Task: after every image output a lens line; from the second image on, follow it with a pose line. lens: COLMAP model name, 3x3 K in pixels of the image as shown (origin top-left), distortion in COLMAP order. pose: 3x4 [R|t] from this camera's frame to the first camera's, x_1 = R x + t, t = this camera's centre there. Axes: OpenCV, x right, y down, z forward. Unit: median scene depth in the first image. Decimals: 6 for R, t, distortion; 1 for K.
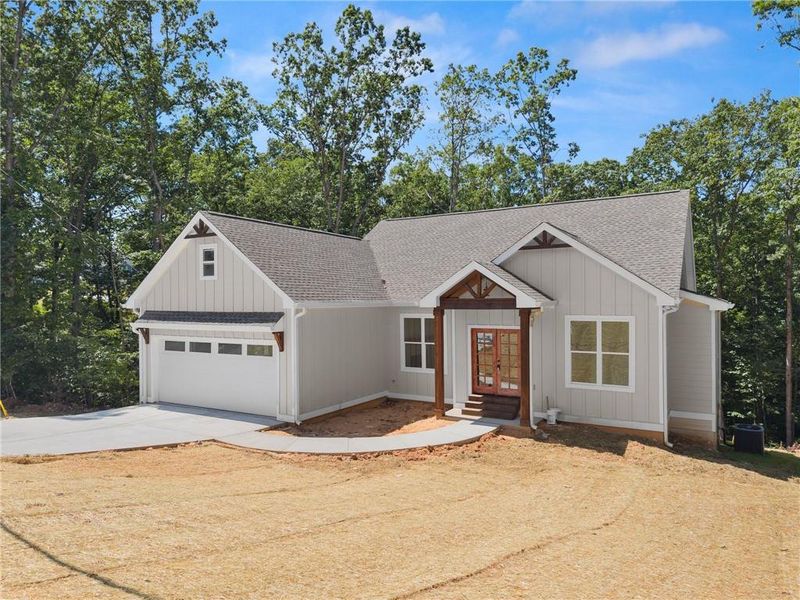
lens RADIAL K [[536.6, 0, 387.9], [0, 536.6, 296.6], [0, 0, 1]] dist [0.009542, 0.003163]
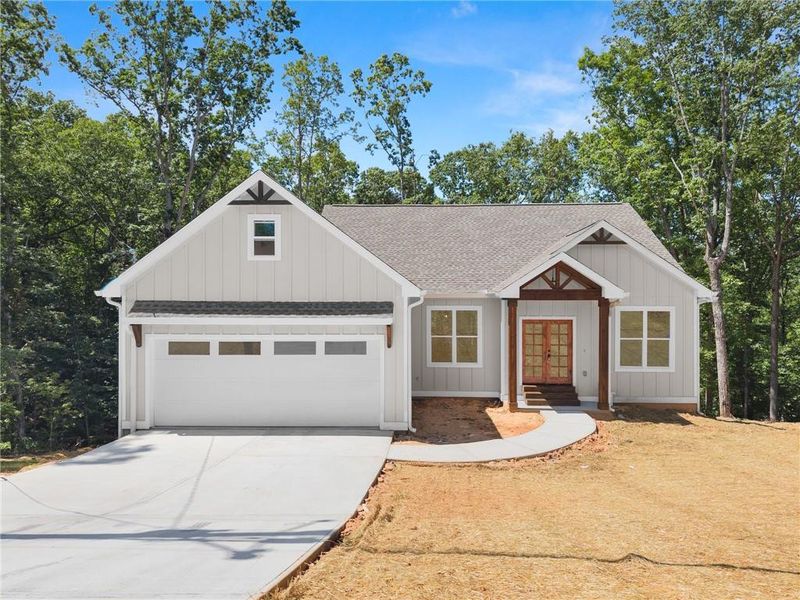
lens RADIAL K [[536.6, 0, 387.9], [0, 536.6, 296.6], [0, 0, 1]] dist [0.009542, 0.003163]
pose [[0.876912, 0.011066, 0.480524, -0.552154], [-0.010598, 0.999937, -0.003688, 0.022181], [-0.480535, -0.001858, 0.876974, 0.234356]]
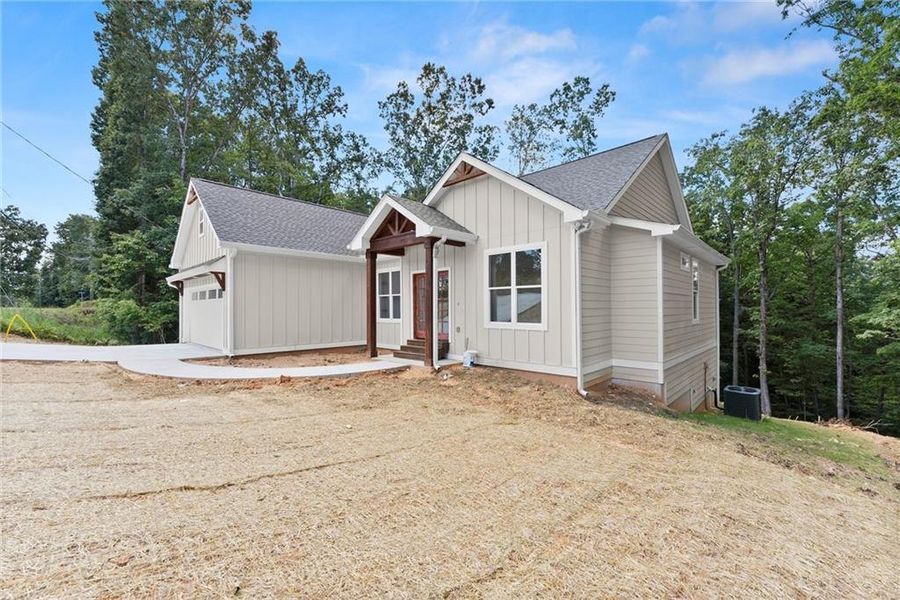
lens RADIAL K [[365.3, 0, 442.7], [0, 365.3, 298.3], [0, 0, 1]] dist [0.001150, 0.000070]
pose [[0.976022, -0.002654, -0.217658, 0.360001], [-0.002329, 0.999741, -0.022634, 0.120156], [0.217661, 0.022598, 0.975763, 0.337612]]
